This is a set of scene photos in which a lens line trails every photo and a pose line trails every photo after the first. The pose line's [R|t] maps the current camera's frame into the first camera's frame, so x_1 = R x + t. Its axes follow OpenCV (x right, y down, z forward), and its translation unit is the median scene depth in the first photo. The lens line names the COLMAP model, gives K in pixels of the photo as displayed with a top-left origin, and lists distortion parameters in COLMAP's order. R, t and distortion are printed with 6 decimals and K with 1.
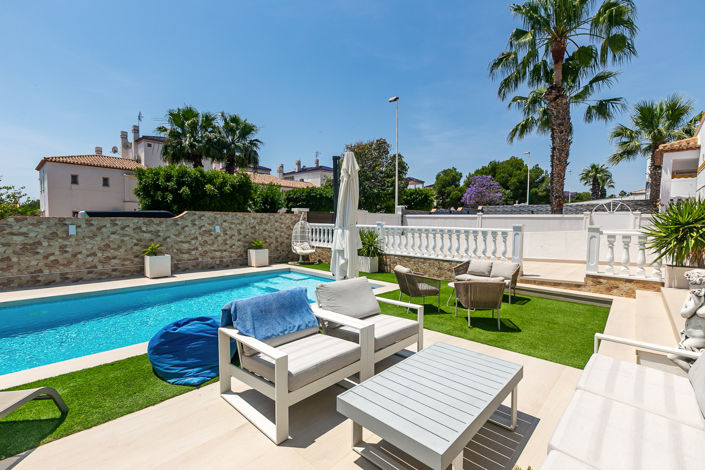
lens RADIAL K [[321.1, 0, 352.5], [0, 321.1, 235.0], [0, 0, 1]] dist [-0.001087, -0.000015]
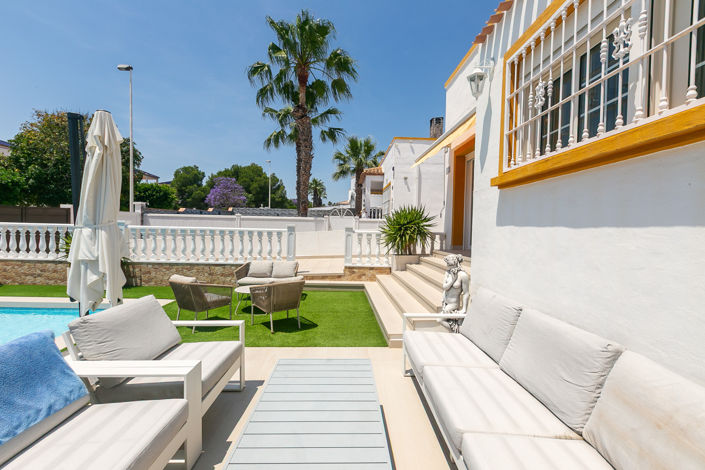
lens RADIAL K [[315.6, 0, 352.5], [0, 315.6, 235.0], [0, 0, 1]] dist [-0.001142, 0.000063]
pose [[0.703640, -0.013885, 0.710421, -0.072580], [0.019388, 0.999812, 0.000338, 0.003578], [-0.710292, 0.013536, 0.703777, 0.109667]]
